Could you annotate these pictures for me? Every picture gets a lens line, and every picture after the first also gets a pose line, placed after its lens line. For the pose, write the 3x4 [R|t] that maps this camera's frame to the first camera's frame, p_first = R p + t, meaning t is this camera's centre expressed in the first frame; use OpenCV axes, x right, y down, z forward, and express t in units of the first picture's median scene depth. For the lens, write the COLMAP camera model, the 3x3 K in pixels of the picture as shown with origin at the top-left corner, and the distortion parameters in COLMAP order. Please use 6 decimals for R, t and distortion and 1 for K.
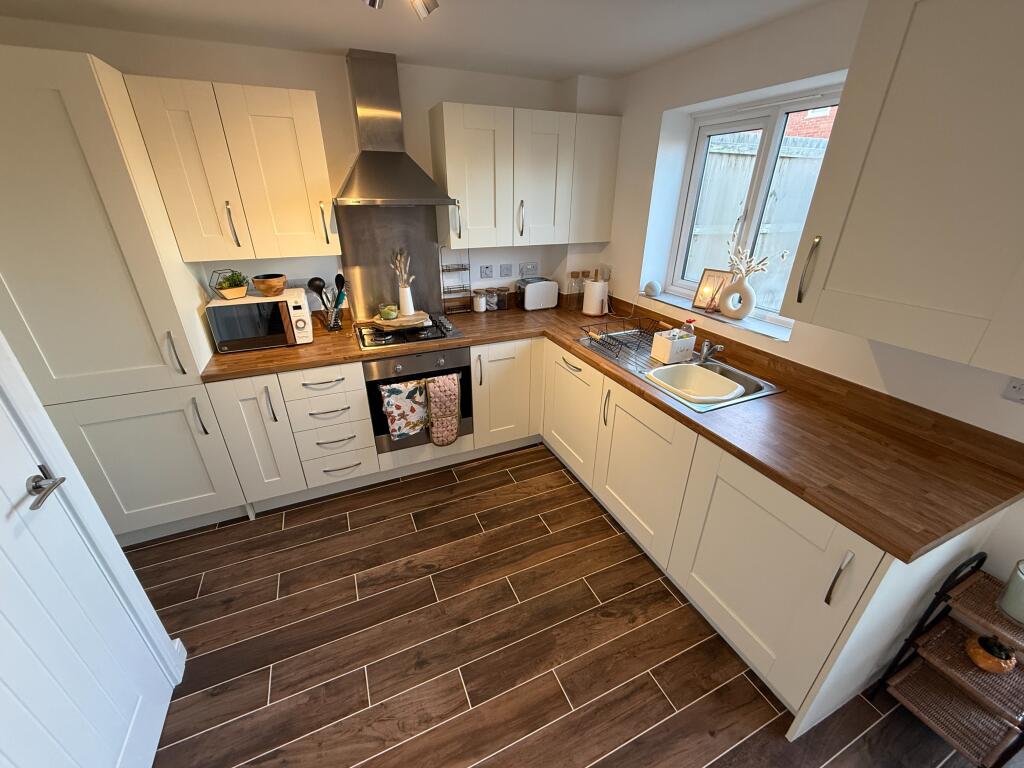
lens RADIAL K [[406.2, 0, 510.5], [0, 406.2, 385.8], [0, 0, 1]] dist [-0.000675, 0.000135]
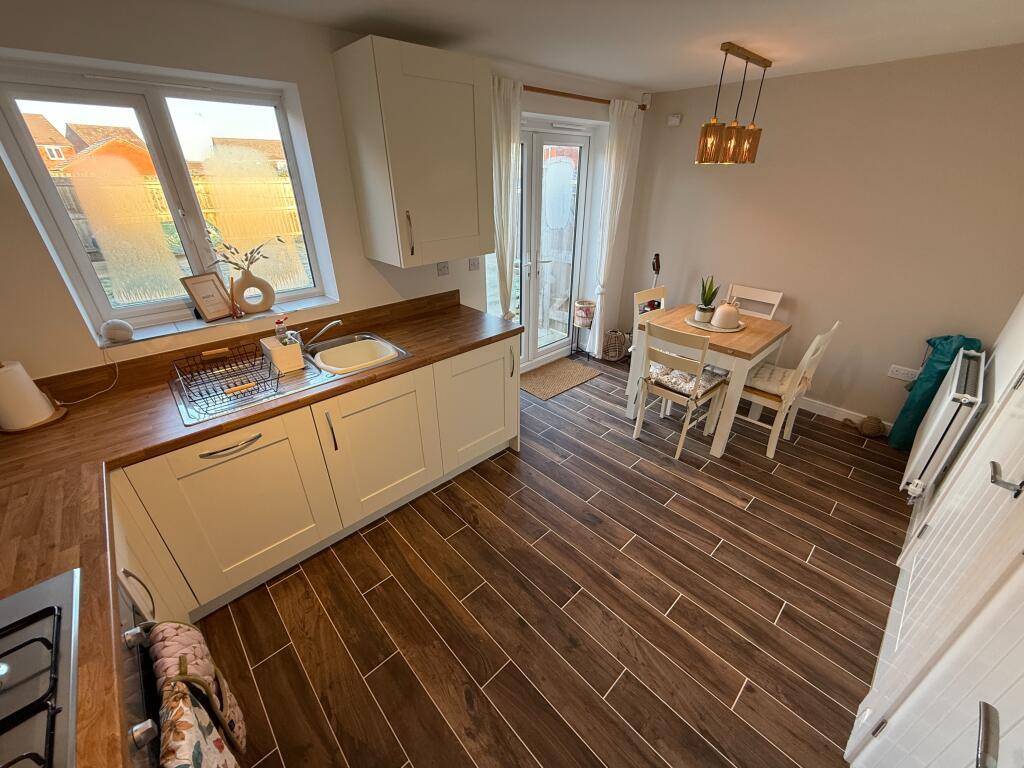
lens RADIAL K [[406.2, 0, 508.9], [0, 406.2, 387.9], [0, 0, 1]] dist [-0.000675, 0.000135]
pose [[-0.331169, -0.441680, 0.833814, -0.540912], [0.408966, 0.729174, 0.548682, -0.316599], [-0.850338, 0.522708, -0.060848, 0.623597]]
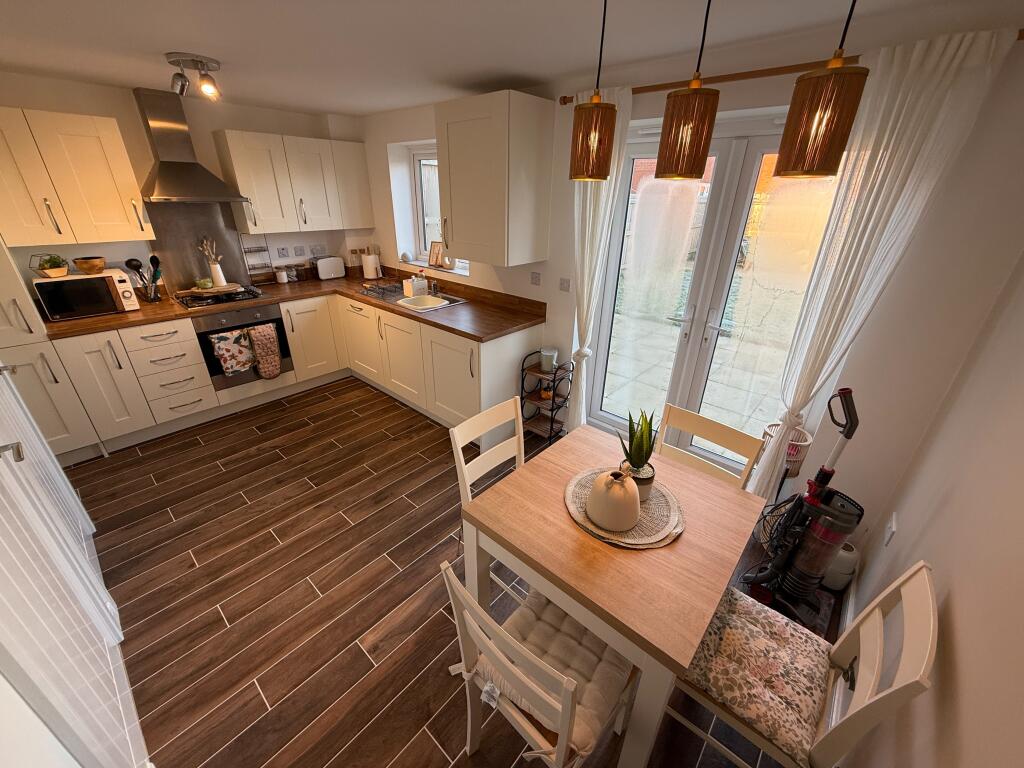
lens RADIAL K [[406.2, 0, 509.7], [0, 406.2, 385.5], [0, 0, 1]] dist [-0.000675, 0.000135]
pose [[0.909815, -0.166956, 0.379950, 0.048249], [0.164394, 0.985606, 0.039438, 0.279895], [-0.381066, 0.026580, 0.924166, -0.639541]]
